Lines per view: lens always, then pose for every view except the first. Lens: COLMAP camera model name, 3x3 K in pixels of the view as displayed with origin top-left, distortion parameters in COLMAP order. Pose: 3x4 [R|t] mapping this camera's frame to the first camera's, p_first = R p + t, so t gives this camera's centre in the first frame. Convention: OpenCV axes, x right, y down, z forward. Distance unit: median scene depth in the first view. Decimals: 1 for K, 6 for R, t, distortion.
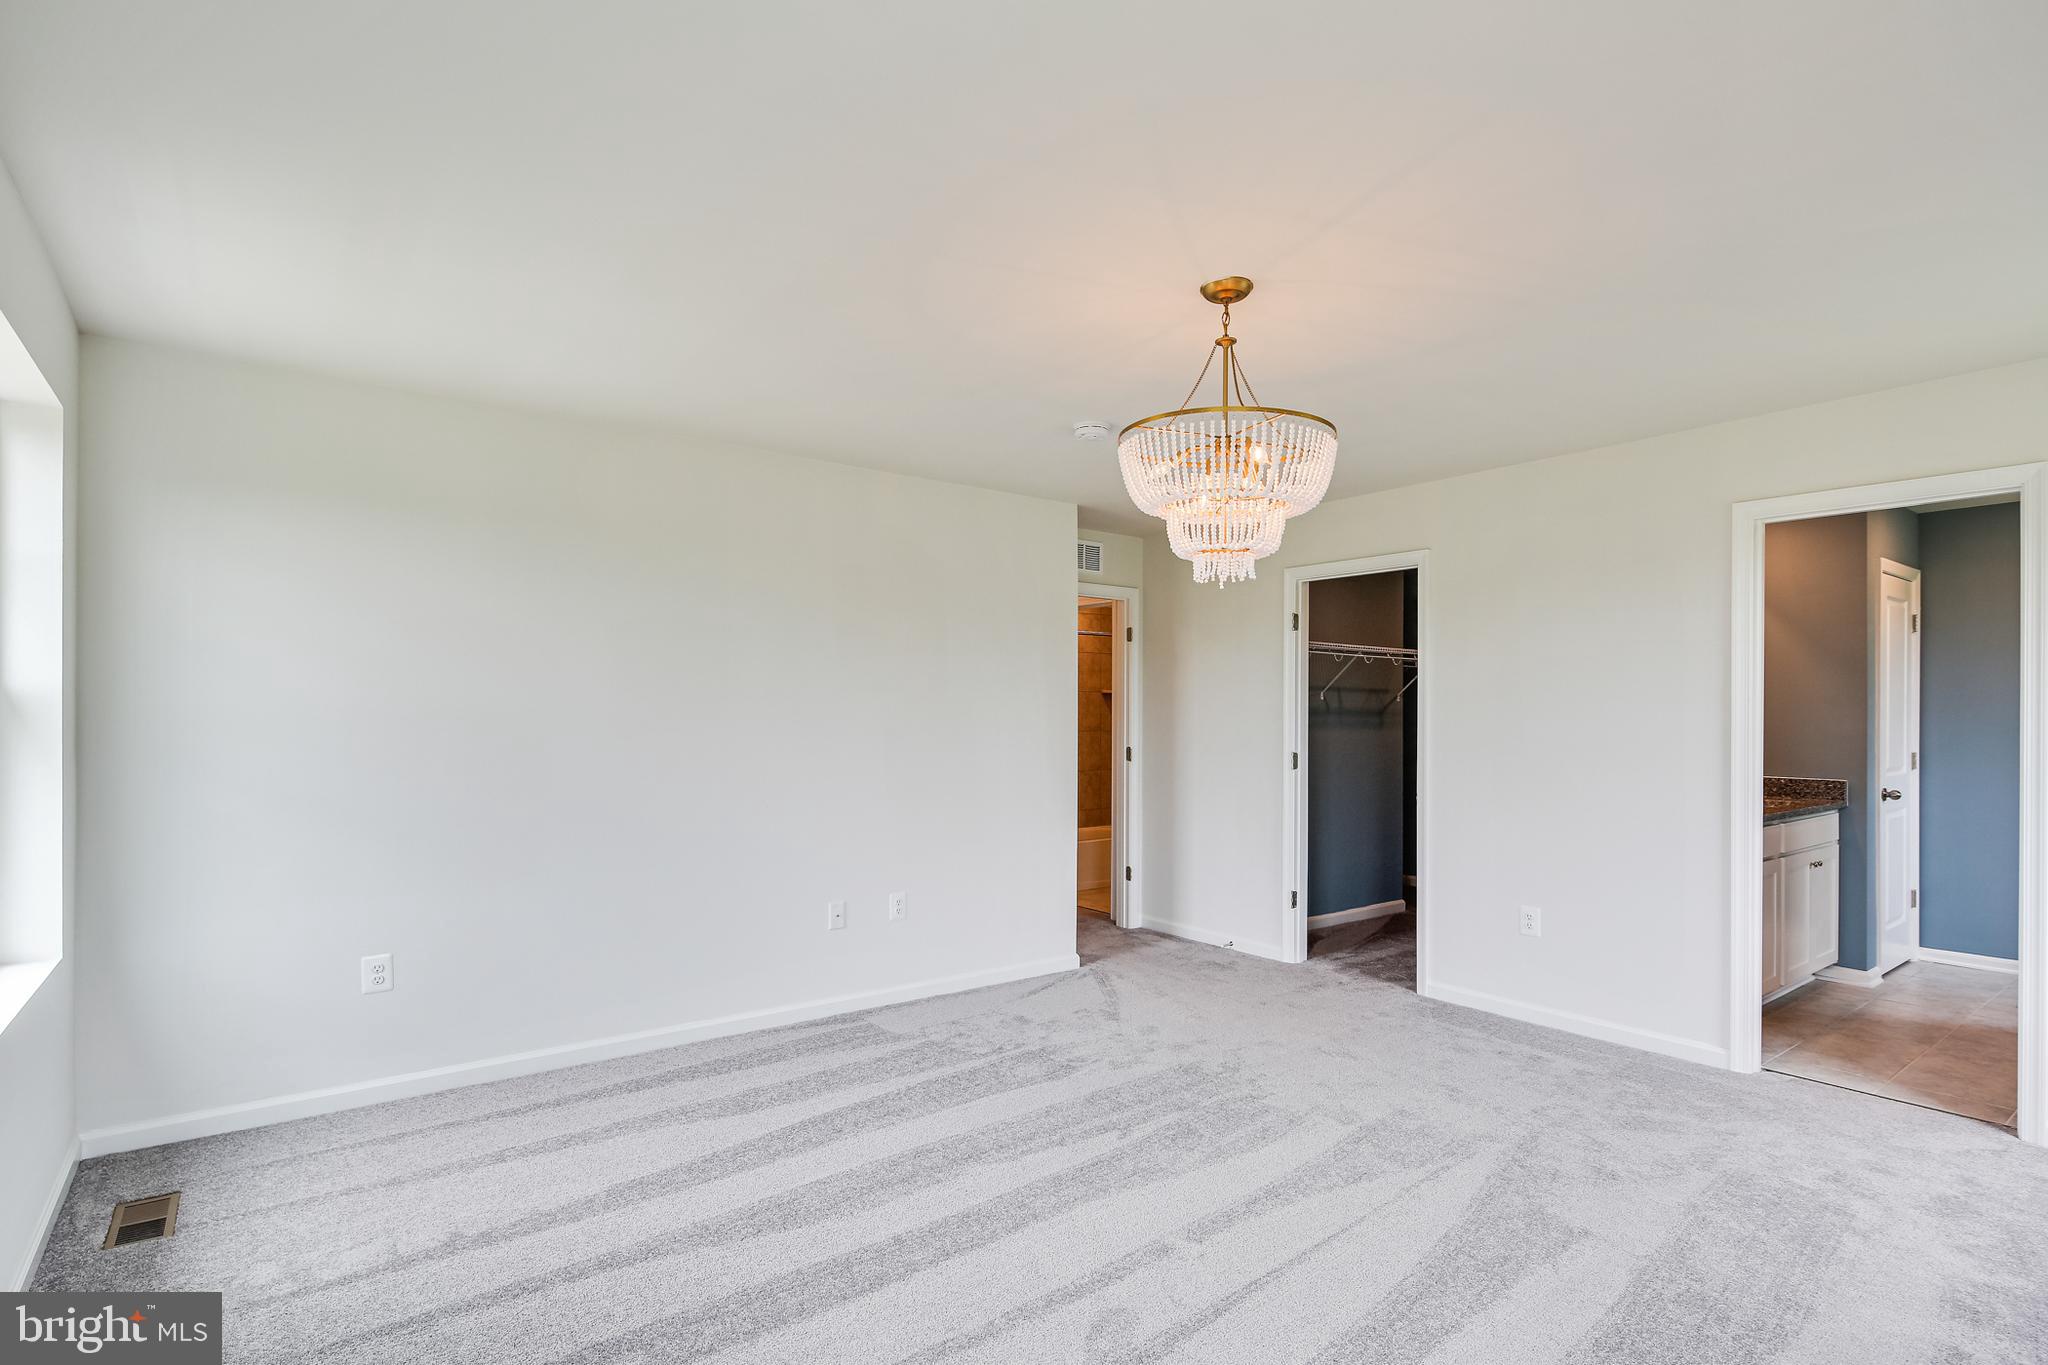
lens RADIAL K [[996.8, 0, 1021.9], [0, 996.8, 694.9], [0, 0, 1]] dist [0.003417, 0.000478]
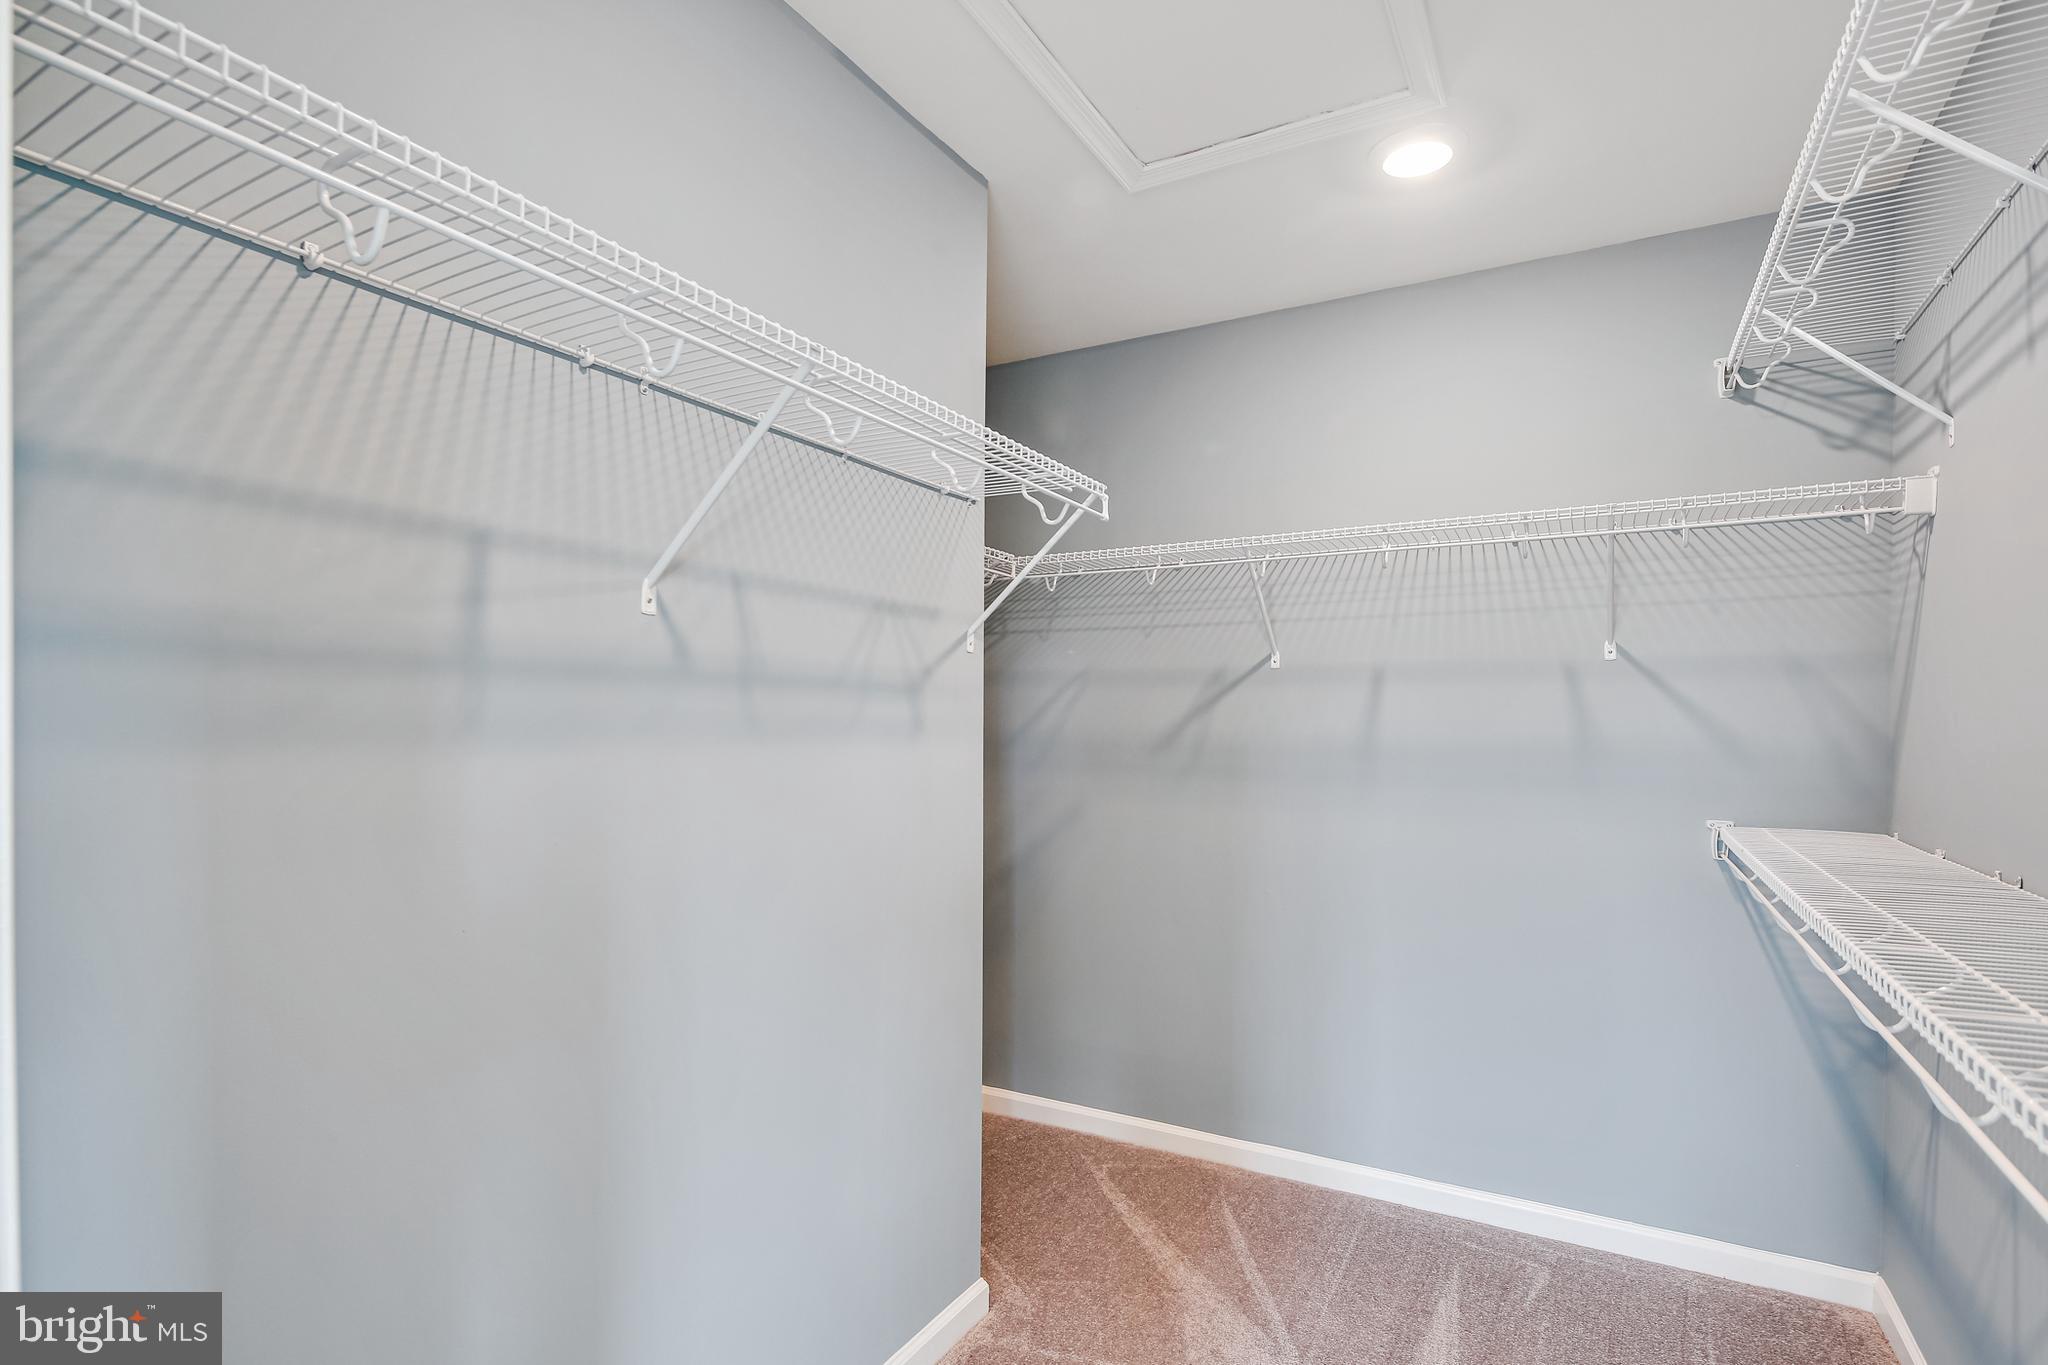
lens RADIAL K [[996.8, 0, 1023.4], [0, 996.8, 688.2], [0, 0, 1]] dist [0.003417, 0.000478]
pose [[0.904944, 0.024925, 0.424799, 0.267476], [-0.026346, 0.999650, -0.002530, 0.018566], [-0.424714, -0.008902, 0.905284, 0.727351]]
